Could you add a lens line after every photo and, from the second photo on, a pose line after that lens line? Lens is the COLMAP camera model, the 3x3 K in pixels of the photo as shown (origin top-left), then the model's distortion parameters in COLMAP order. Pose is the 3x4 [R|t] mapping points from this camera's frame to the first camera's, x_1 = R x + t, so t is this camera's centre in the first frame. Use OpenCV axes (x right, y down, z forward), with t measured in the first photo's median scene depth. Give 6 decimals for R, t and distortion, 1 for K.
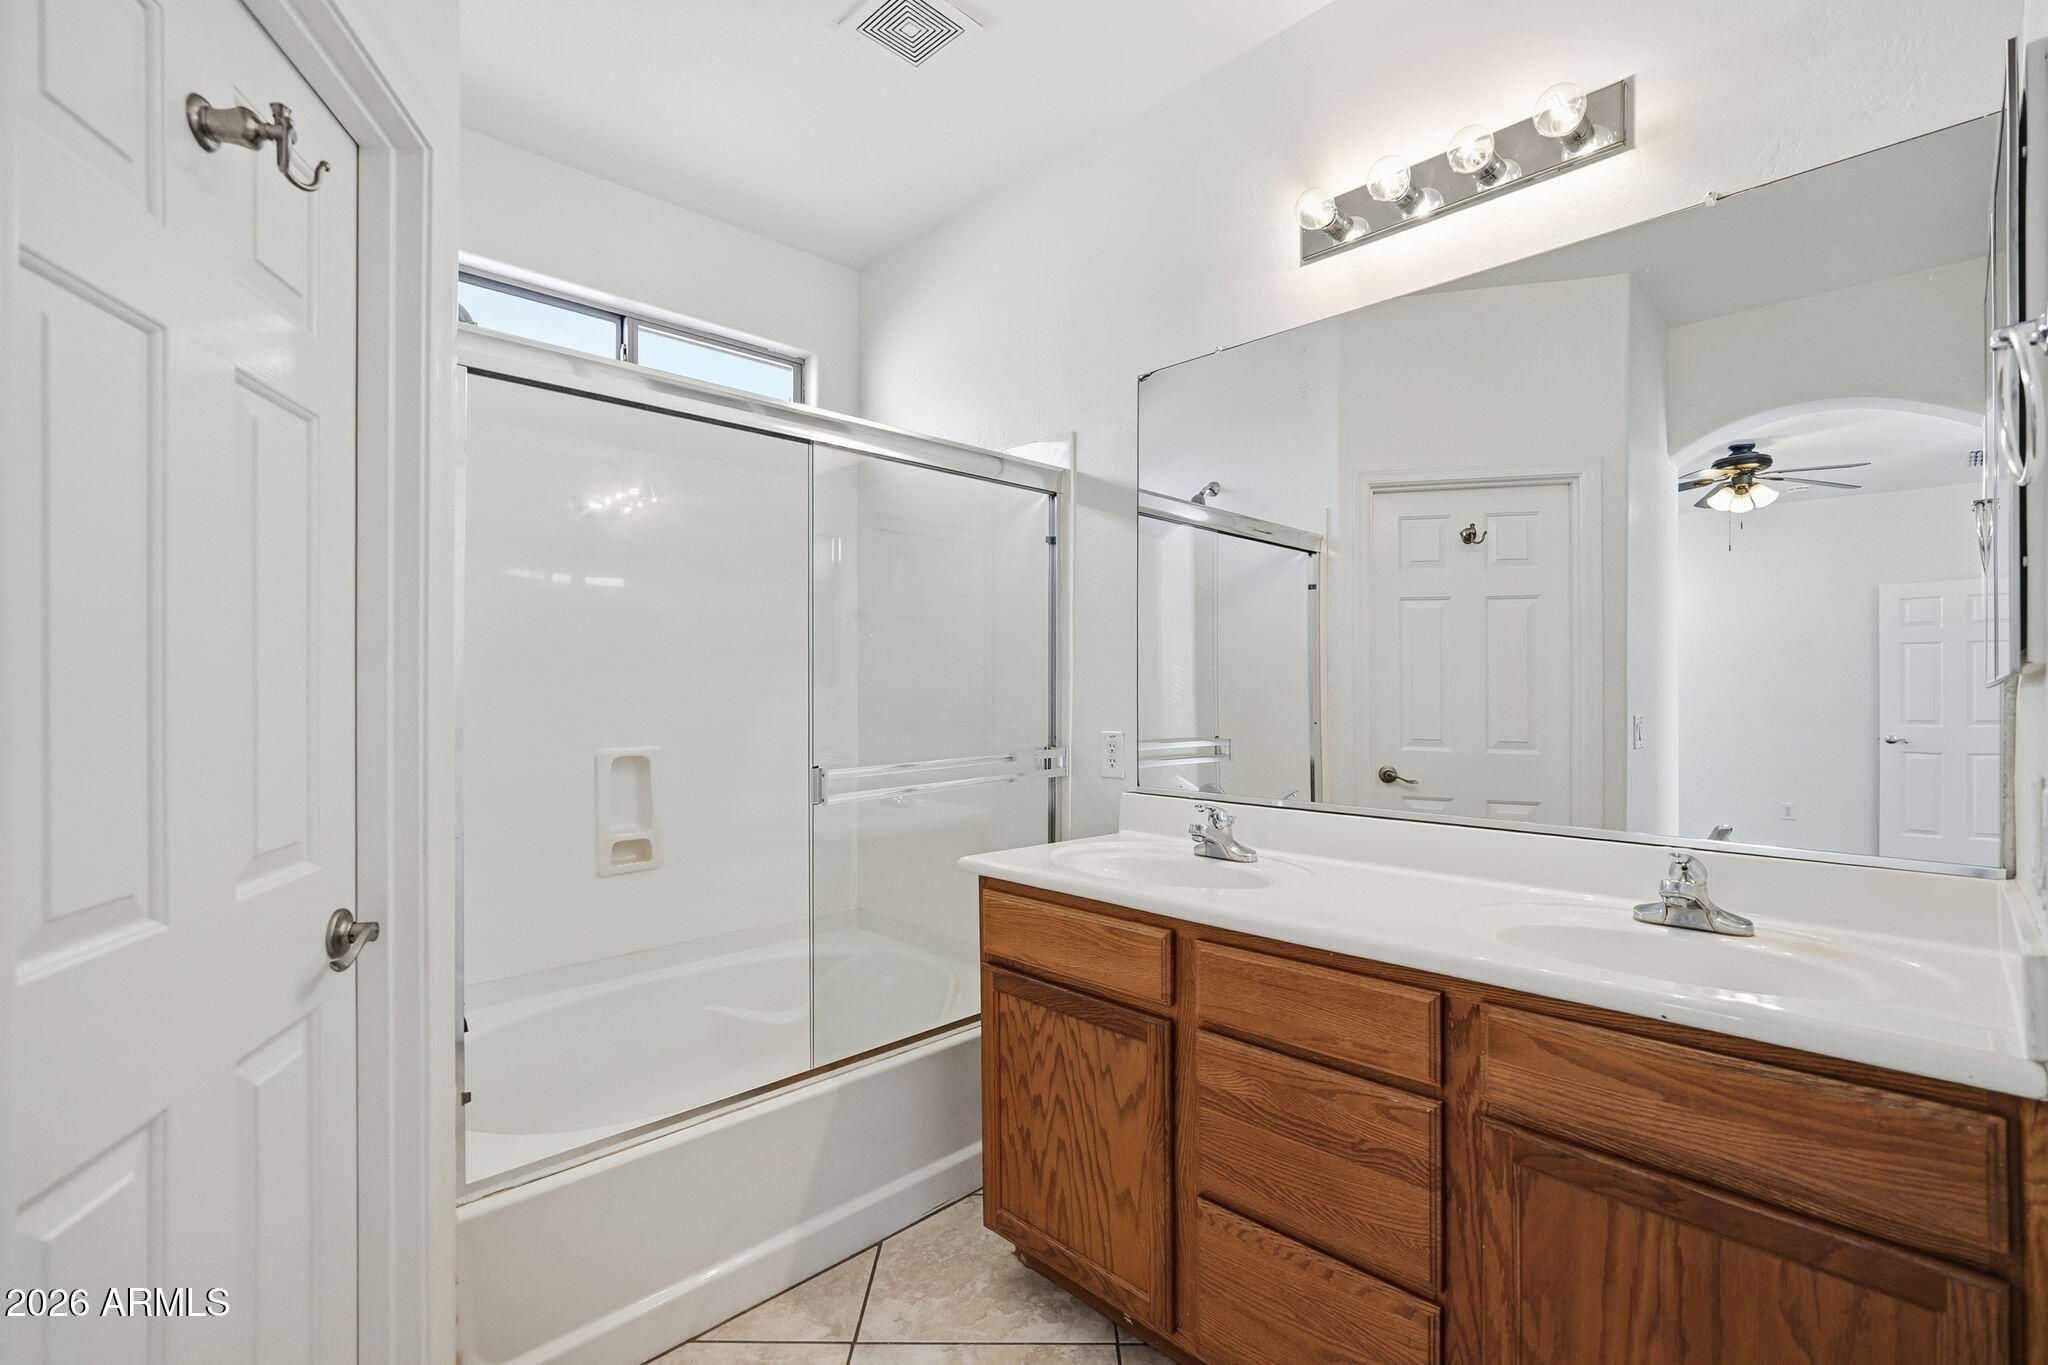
lens RADIAL K [[910.8, 0, 1022.5], [0, 910.8, 676.0], [0, 0, 1]] dist [-0.004407, 0.003818]
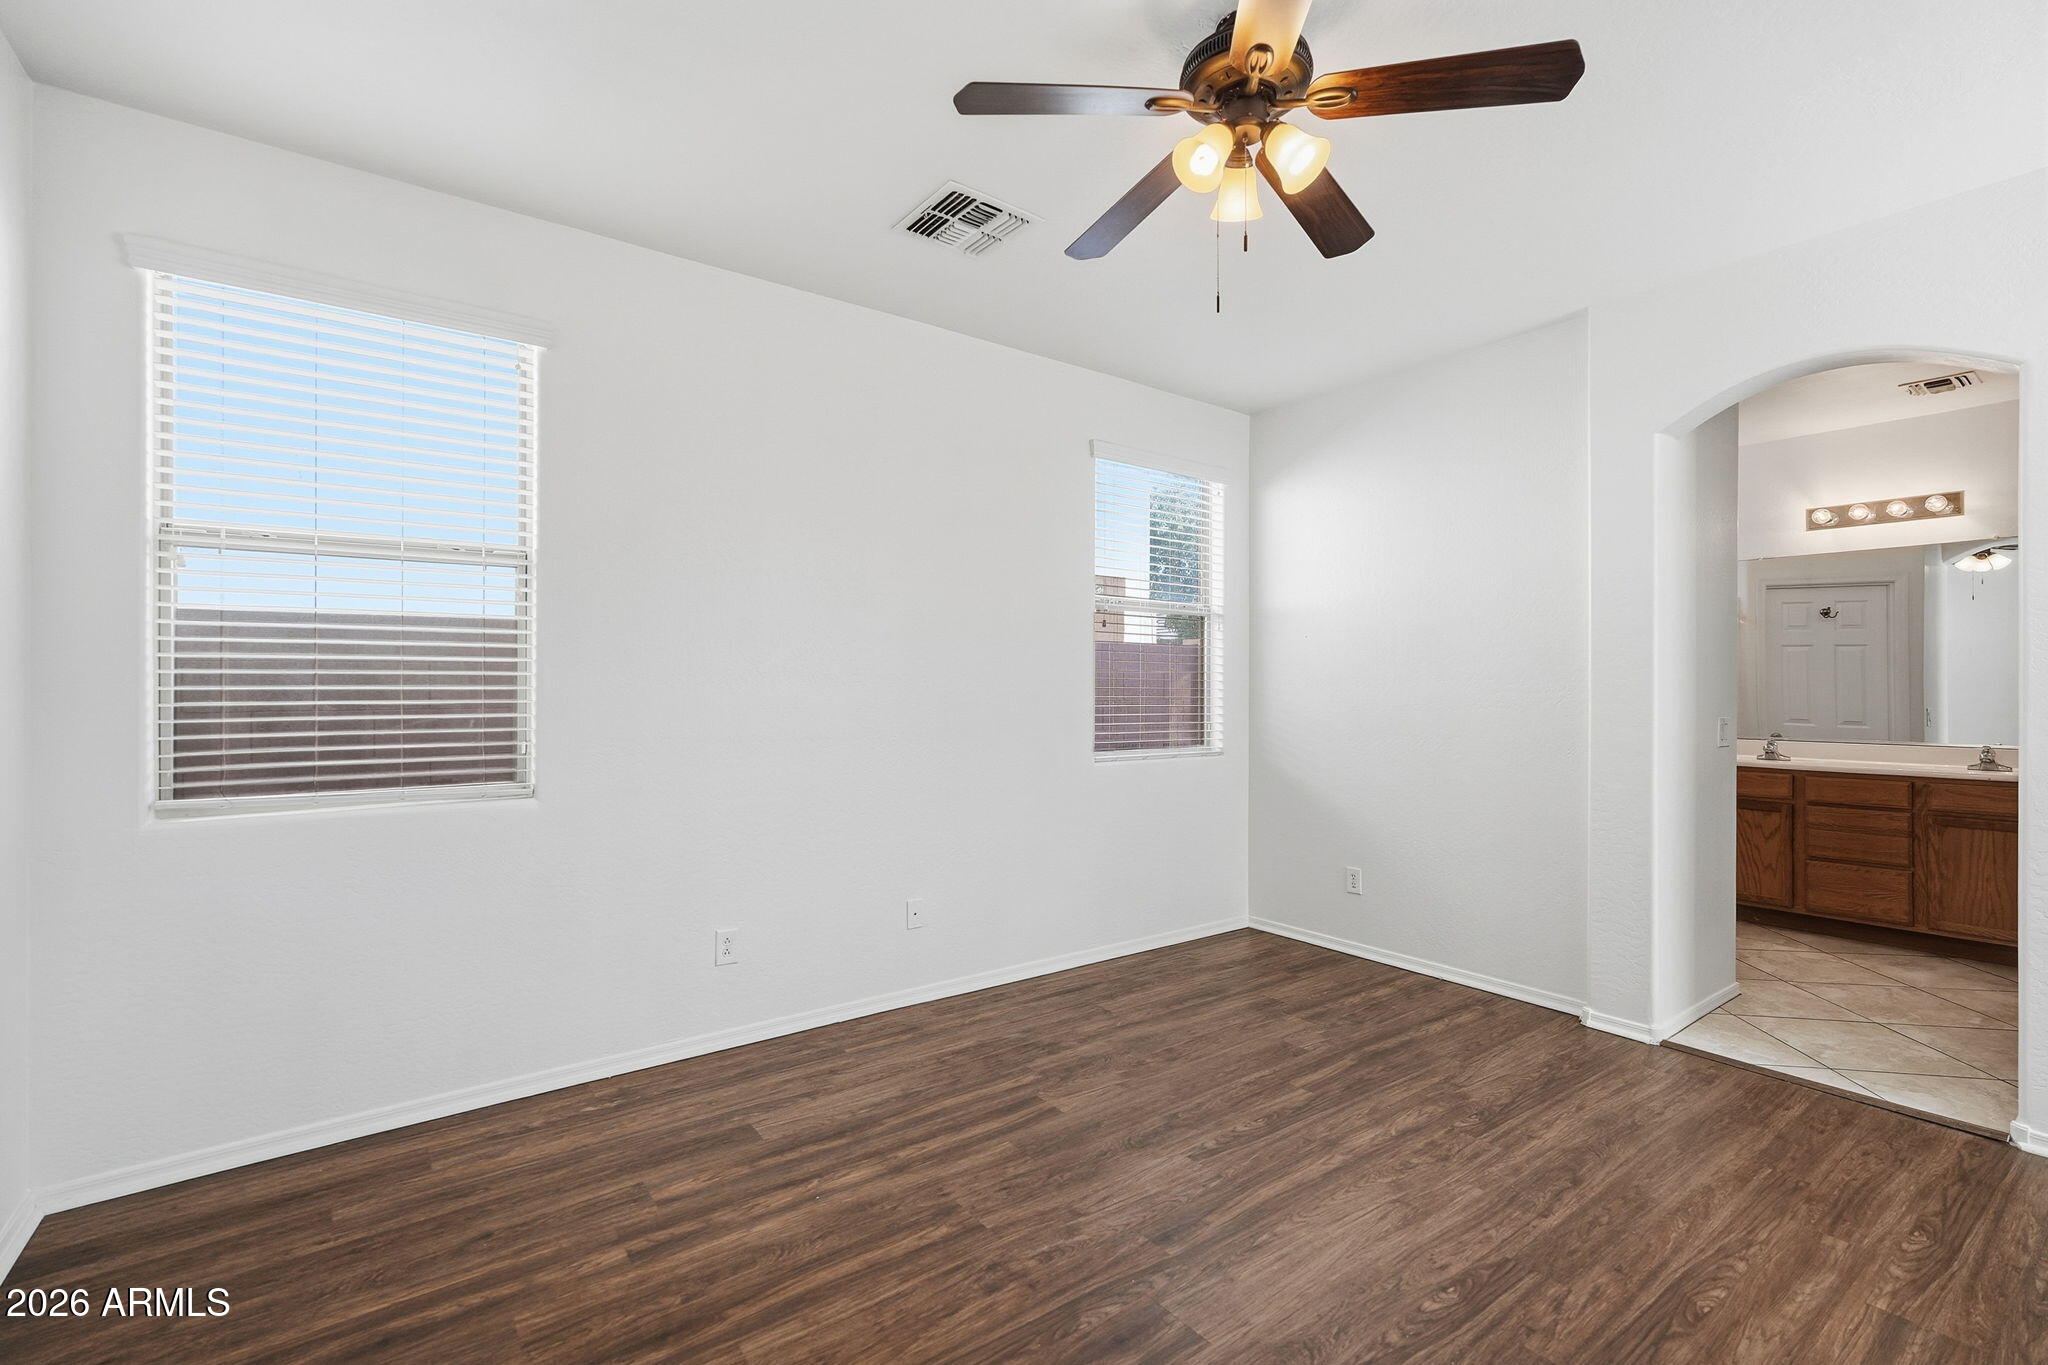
lens RADIAL K [[910.8, 0, 1018.6], [0, 910.8, 673.2], [0, 0, 1]] dist [-0.004407, 0.003818]
pose [[0.991387, 0.001094, -0.130964, -2.076132], [-0.002179, 0.999964, -0.008140, -0.028299], [0.130950, 0.008355, 0.991354, -2.441125]]
